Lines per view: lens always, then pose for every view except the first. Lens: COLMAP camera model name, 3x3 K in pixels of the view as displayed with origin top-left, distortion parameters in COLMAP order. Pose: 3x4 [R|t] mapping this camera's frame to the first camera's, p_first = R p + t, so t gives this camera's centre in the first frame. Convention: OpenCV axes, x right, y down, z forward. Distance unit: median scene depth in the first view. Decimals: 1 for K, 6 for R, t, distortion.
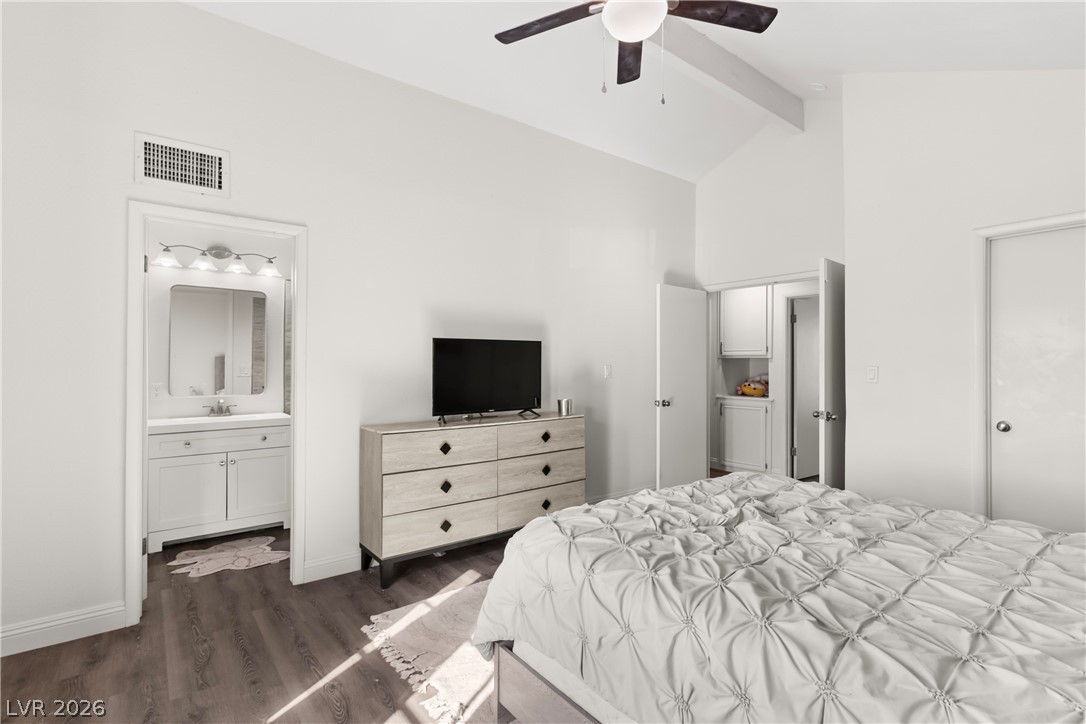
lens RADIAL K [[516.0, 0, 548.5], [0, 516.0, 363.1], [0, 0, 1]] dist [0.001160, 0.000116]
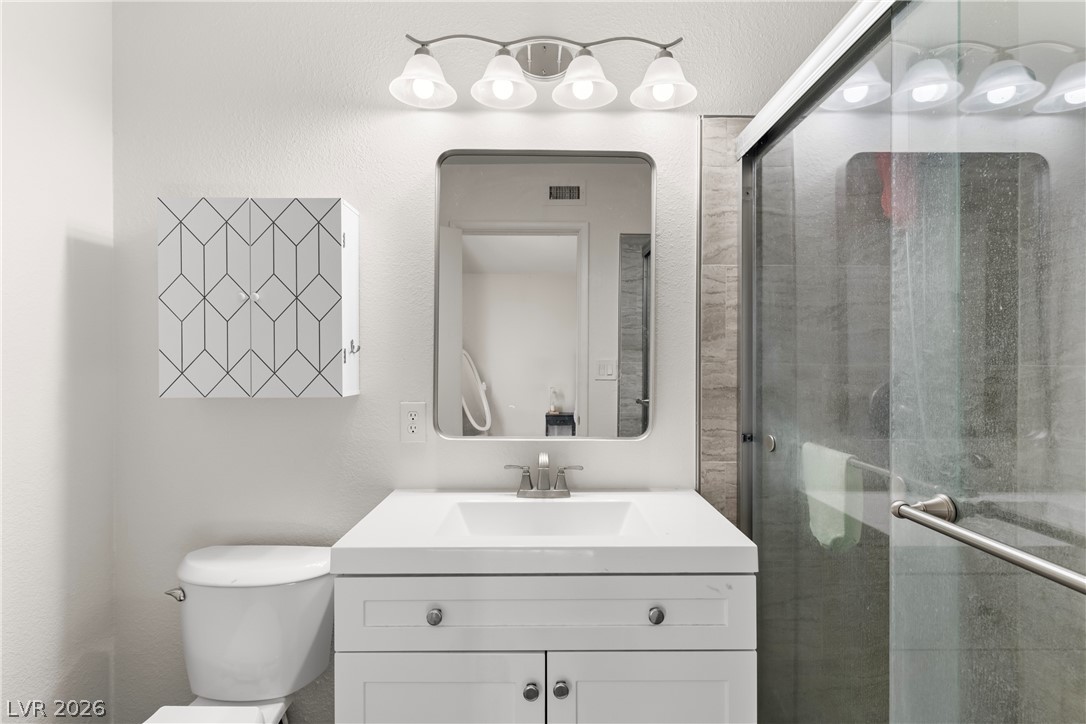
lens RADIAL K [[516.0, 0, 548.5], [0, 516.0, 363.1], [0, 0, 1]] dist [0.001160, 0.000116]
pose [[0.793616, 0.004156, -0.608404, -0.431705], [-0.000167, 0.999978, 0.006612, 0.006333], [0.608419, -0.005146, 0.793600, 0.748506]]
